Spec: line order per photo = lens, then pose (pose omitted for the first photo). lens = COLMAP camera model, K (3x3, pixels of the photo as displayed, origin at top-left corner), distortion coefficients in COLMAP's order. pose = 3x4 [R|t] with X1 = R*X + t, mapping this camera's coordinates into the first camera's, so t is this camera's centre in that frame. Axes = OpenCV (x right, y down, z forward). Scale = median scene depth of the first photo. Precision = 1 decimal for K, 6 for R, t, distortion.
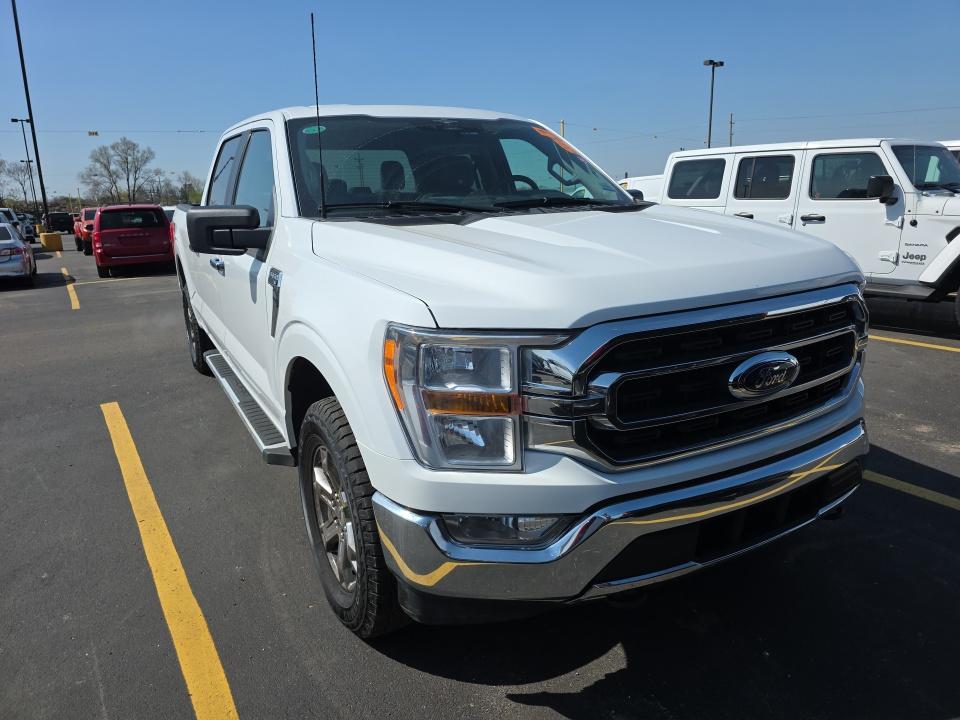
lens RADIAL K [[643.8, 0, 488.5], [0, 643.8, 355.8], [0, 0, 1]] dist [0.052933, -0.042133]
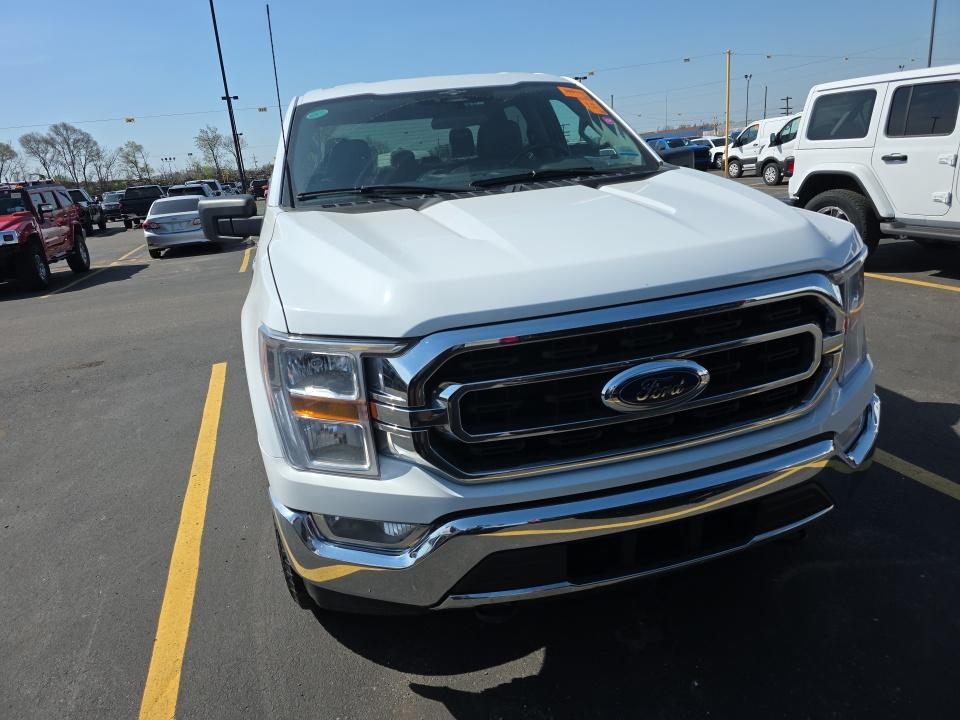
lens RADIAL K [[643.8, 0, 479.2], [0, 643.8, 358.9], [0, 0, 1]] dist [0.052933, -0.042133]
pose [[0.964237, 0.026441, -0.263719, 0.375428], [-0.005887, 0.996903, 0.078424, -0.066255], [0.264976, -0.074066, 0.961406, 0.080783]]
